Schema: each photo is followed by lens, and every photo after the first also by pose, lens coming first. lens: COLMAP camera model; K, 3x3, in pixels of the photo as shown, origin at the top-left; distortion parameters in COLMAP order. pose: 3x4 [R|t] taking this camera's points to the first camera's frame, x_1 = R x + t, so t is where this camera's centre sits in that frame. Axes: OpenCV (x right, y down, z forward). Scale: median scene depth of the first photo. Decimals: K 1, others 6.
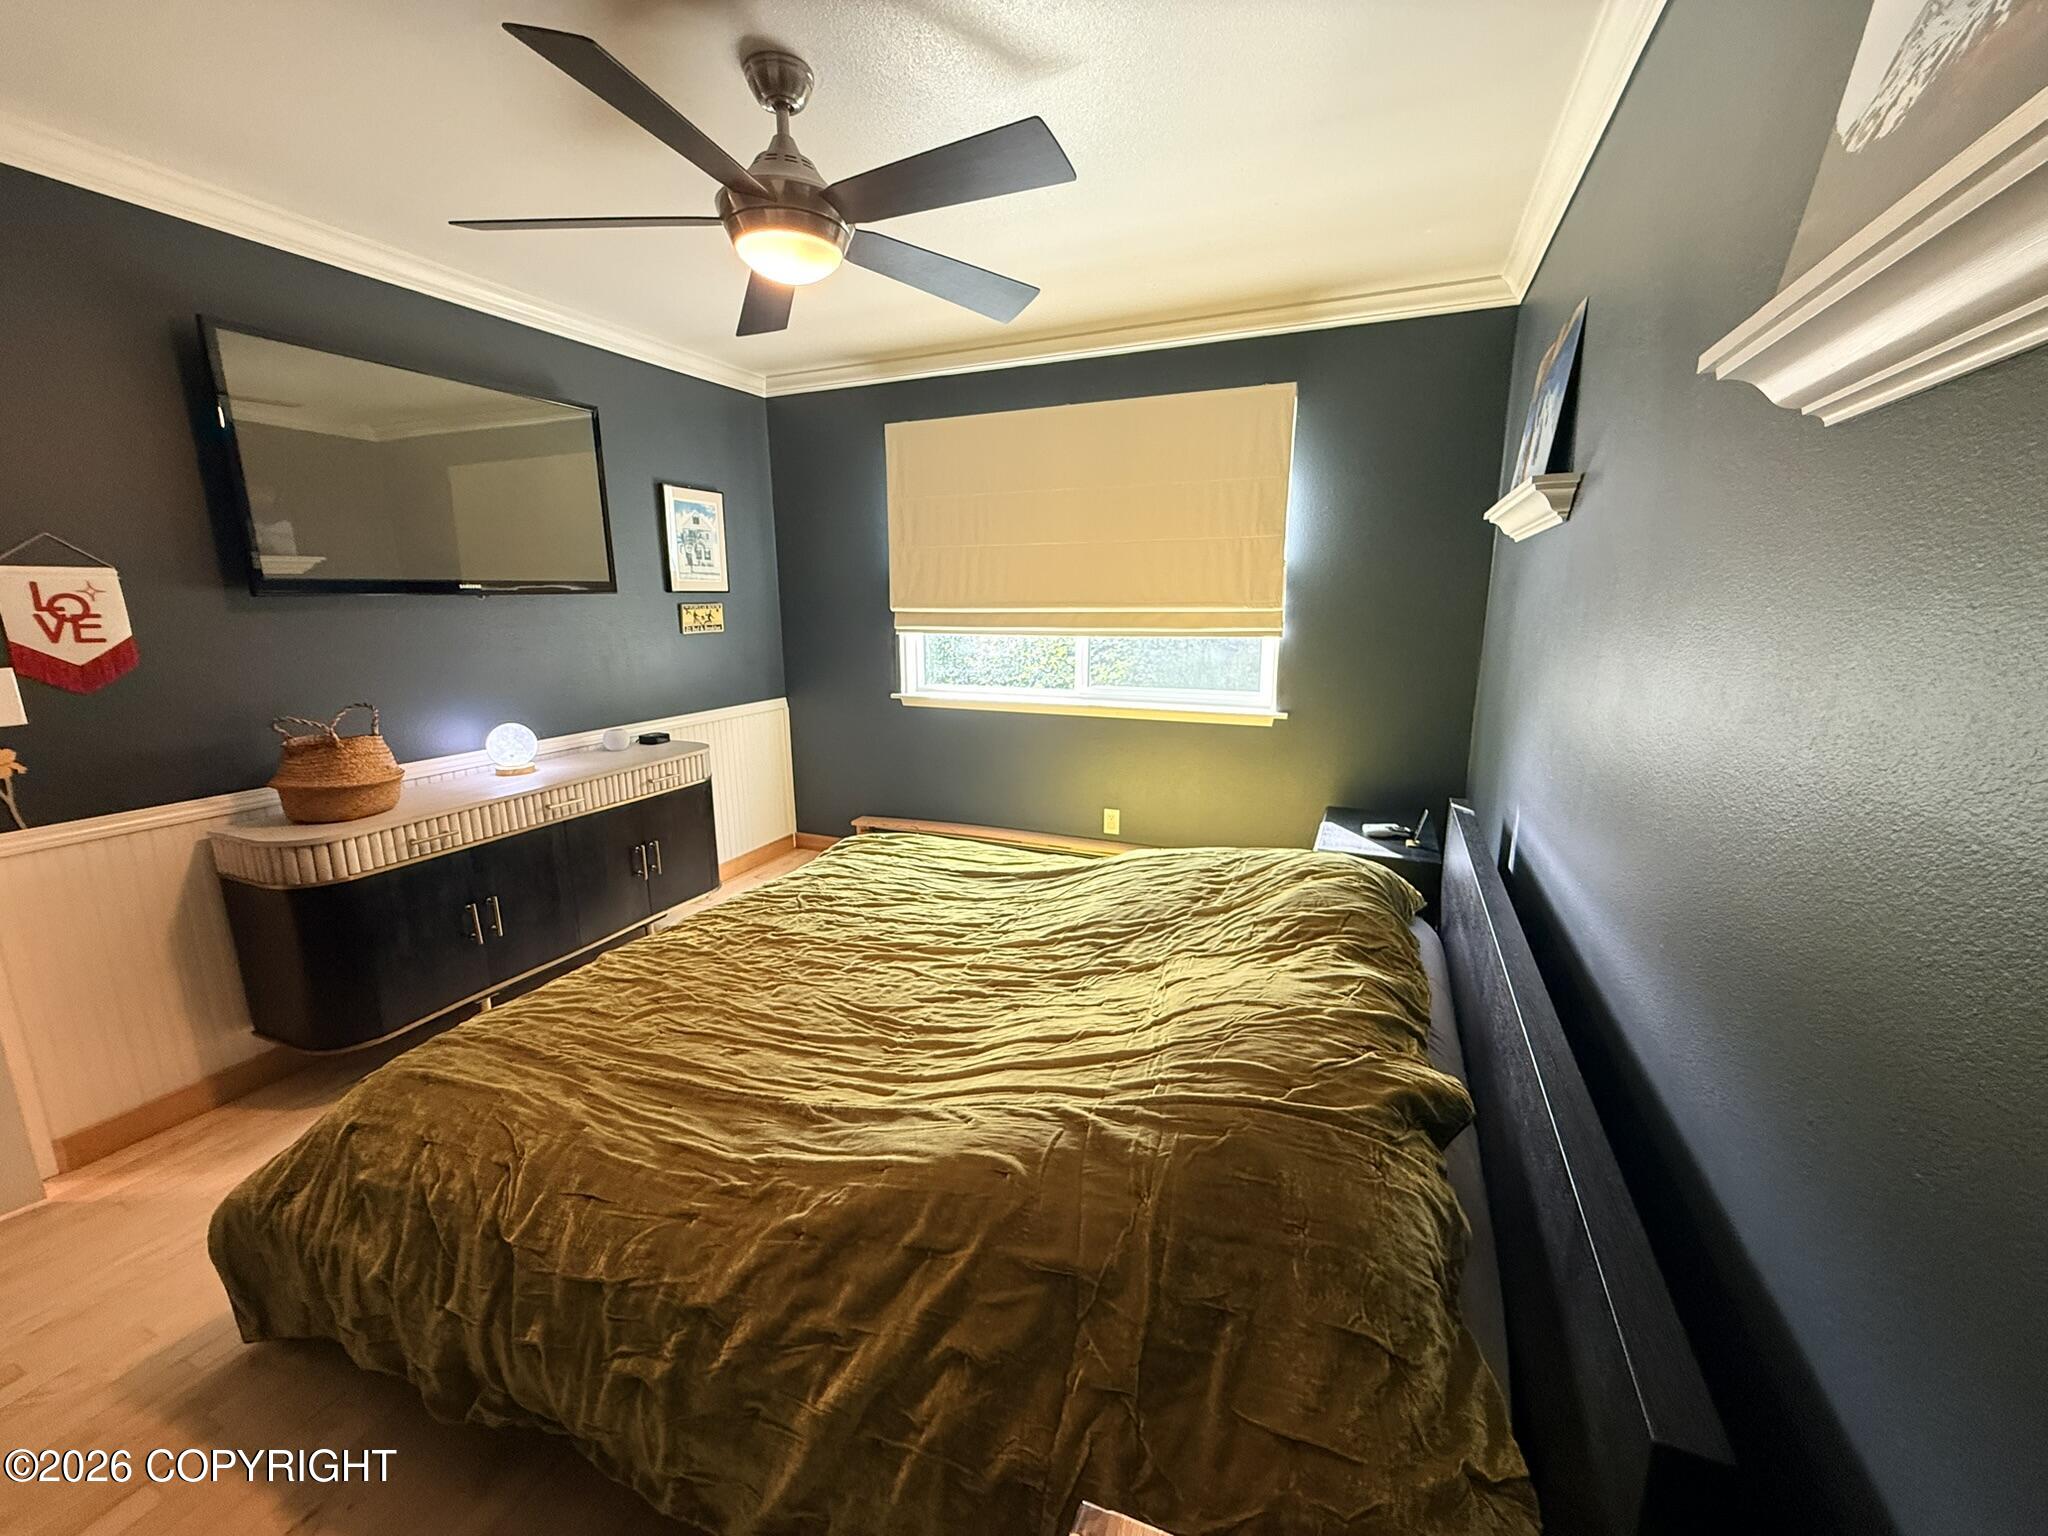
lens RADIAL K [[821.9, 0, 1020.4], [0, 821.9, 768.0], [0, 0, 1]] dist [-0.001206, 0.000032]
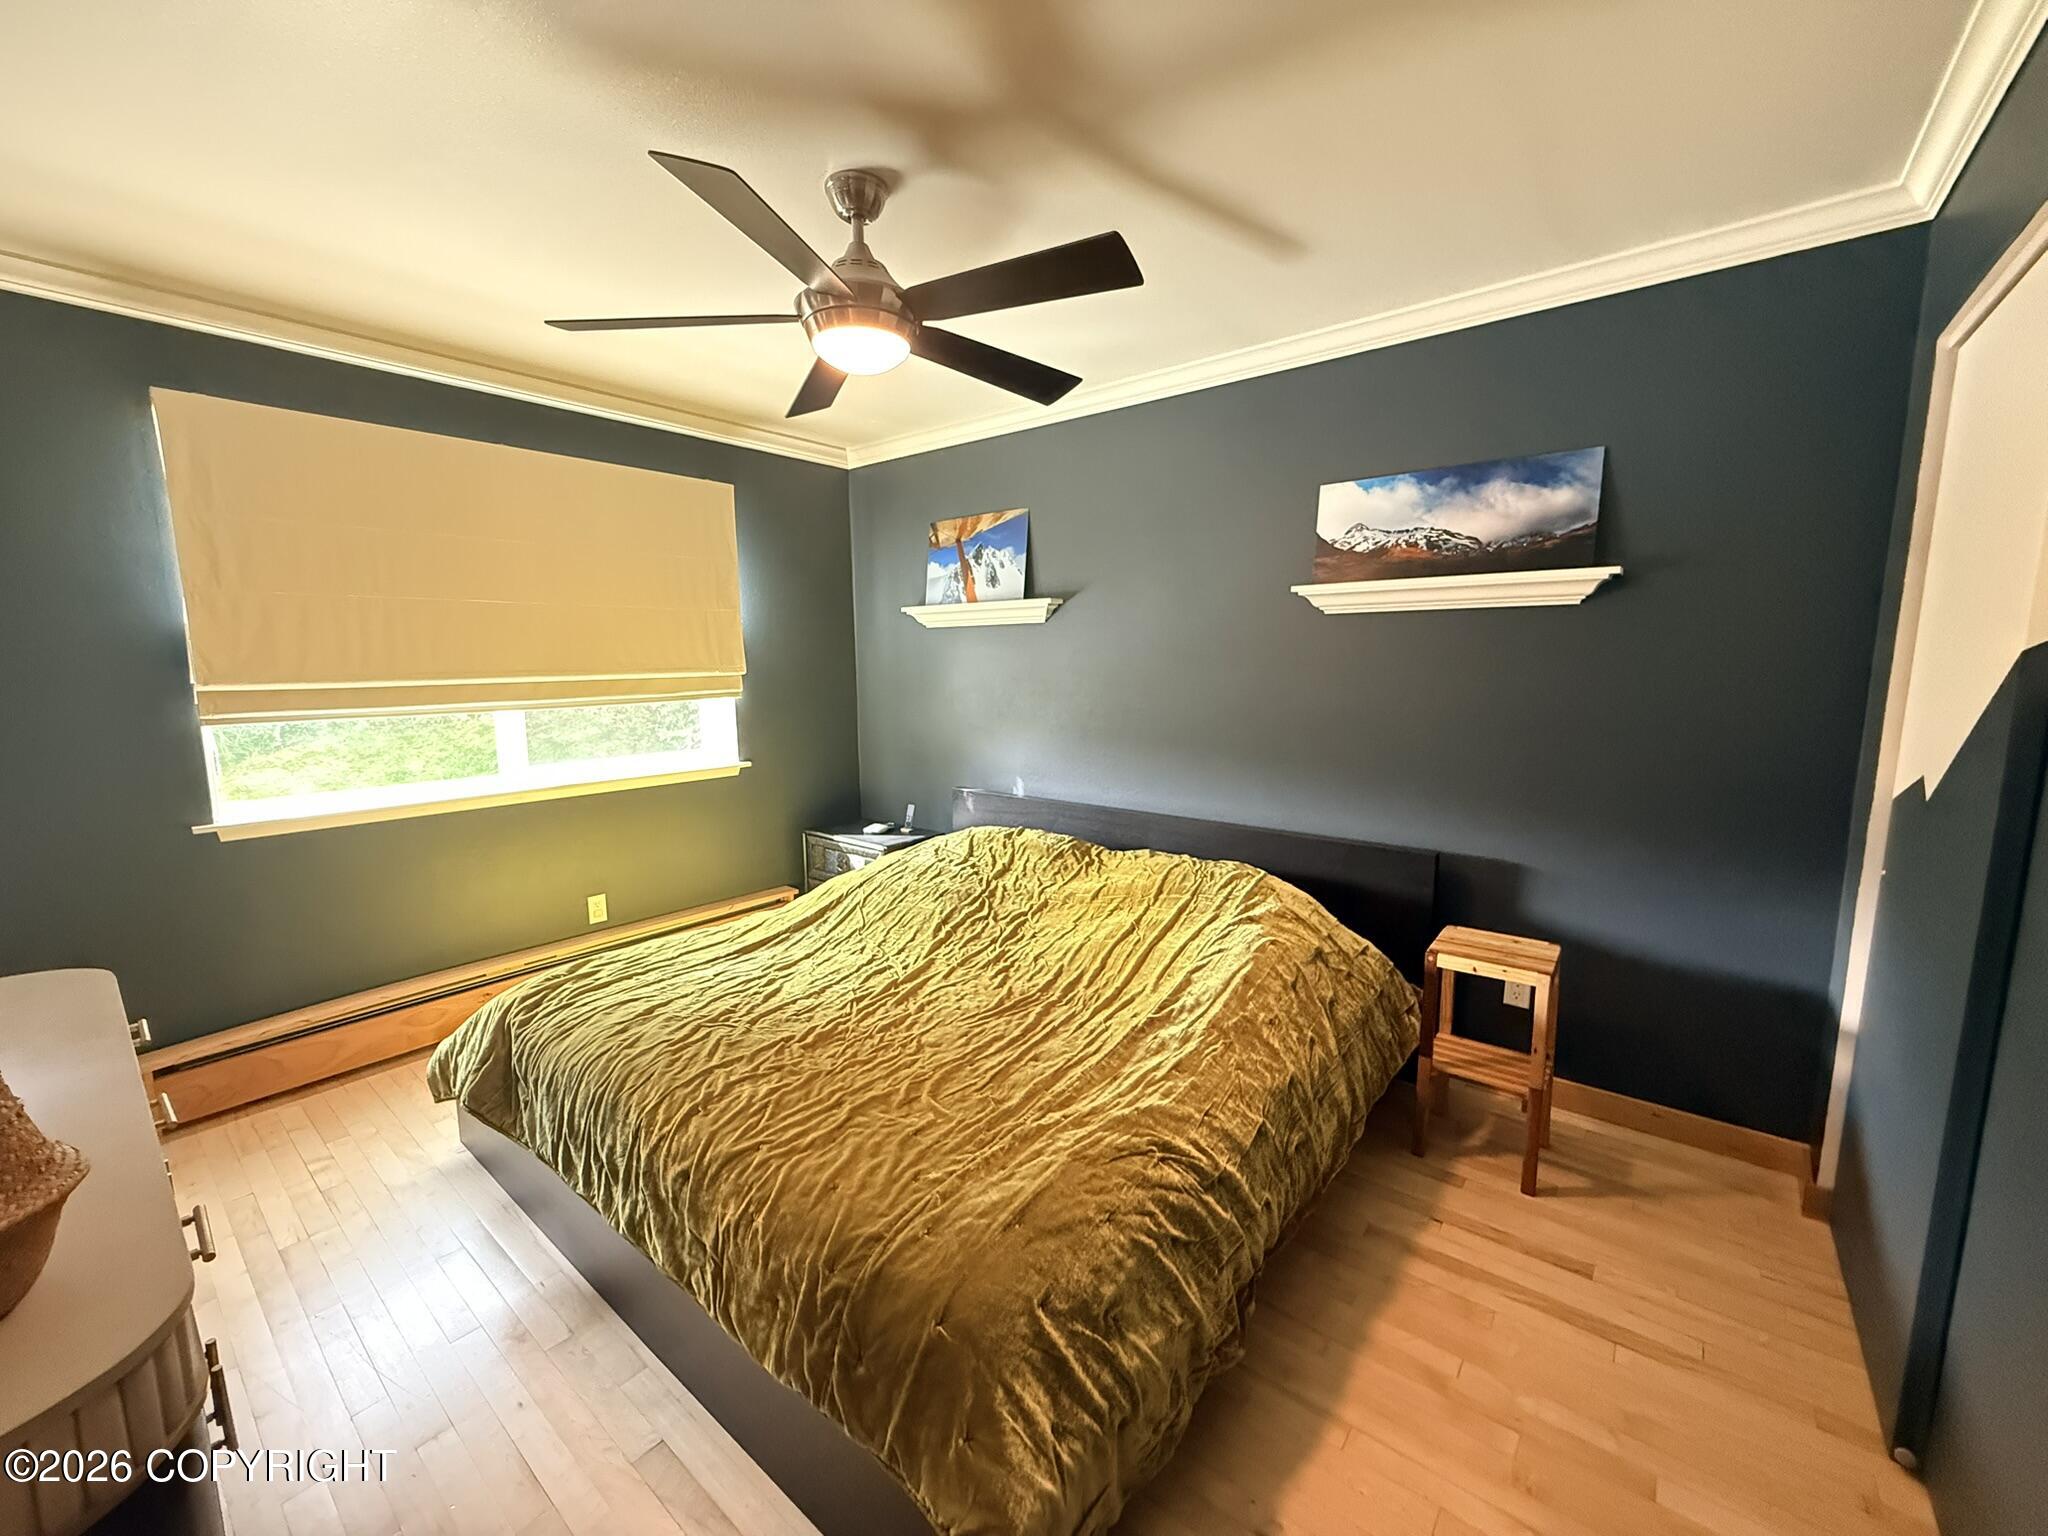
lens RADIAL K [[821.9, 0, 1017.8], [0, 821.9, 768.4], [0, 0, 1]] dist [-0.001206, 0.000032]
pose [[0.271044, -0.130321, 0.953704, -0.877446], [0.202671, 0.976308, 0.075810, -0.087763], [-0.940989, 0.172740, 0.291034, 0.394452]]
